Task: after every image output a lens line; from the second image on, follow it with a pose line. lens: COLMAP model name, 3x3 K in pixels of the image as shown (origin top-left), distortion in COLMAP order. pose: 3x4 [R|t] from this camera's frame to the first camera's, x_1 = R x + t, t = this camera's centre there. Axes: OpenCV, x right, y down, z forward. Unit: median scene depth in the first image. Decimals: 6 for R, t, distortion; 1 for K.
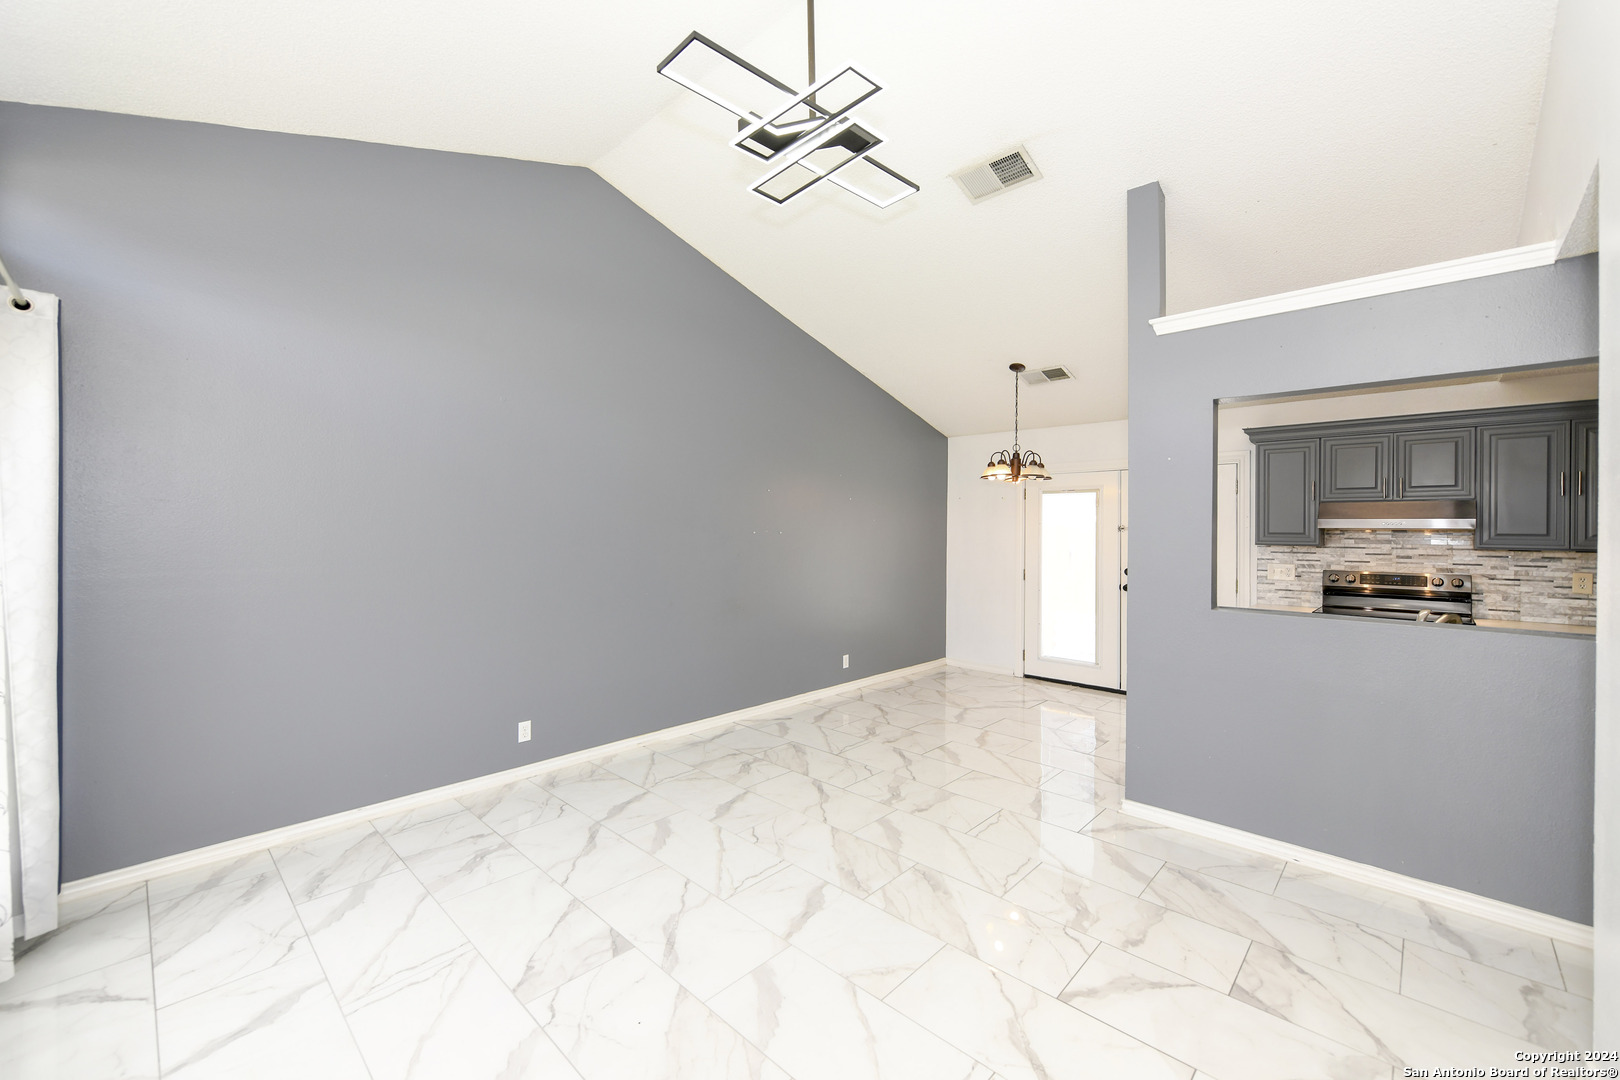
lens RADIAL K [[643.5, 0, 799.0], [0, 643.5, 529.4], [0, 0, 1]] dist [-0.002856, -0.000209]
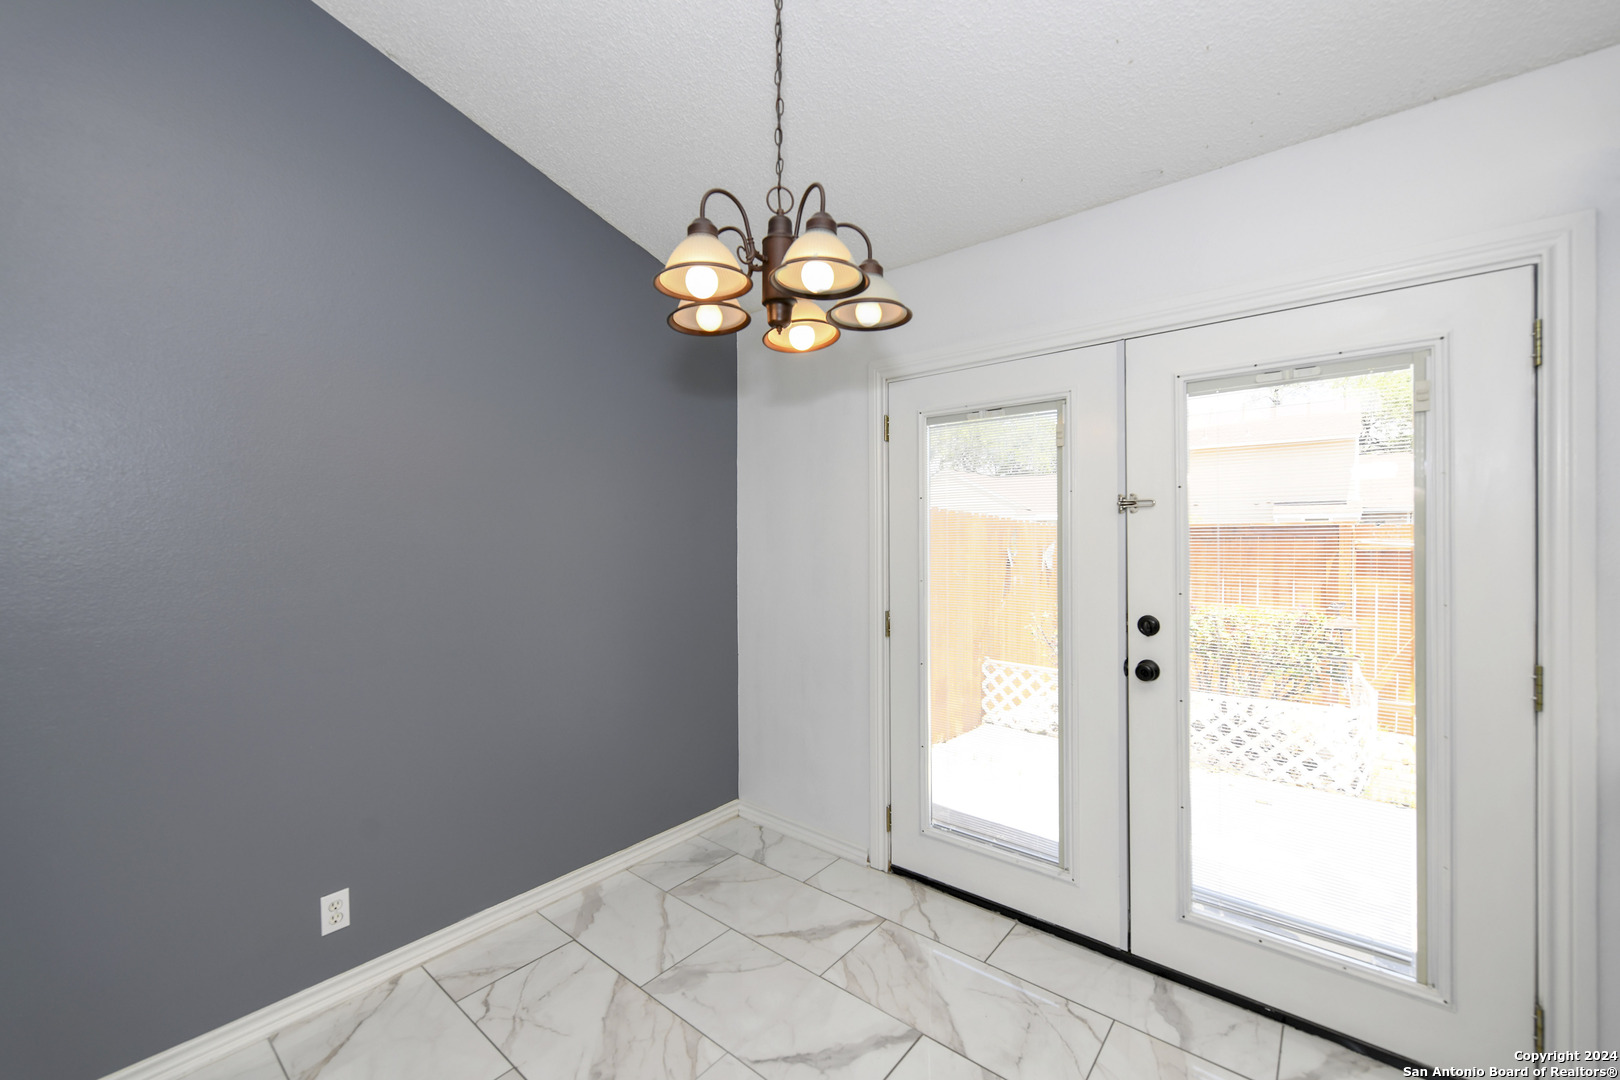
lens RADIAL K [[643.5, 0, 805.4], [0, 643.5, 538.1], [0, 0, 1]] dist [-0.002856, -0.000209]
pose [[0.996556, -0.013690, 0.081783, 0.372833], [0.013070, 0.999882, 0.008109, 0.015933], [-0.081885, -0.007012, 0.996617, 0.838064]]
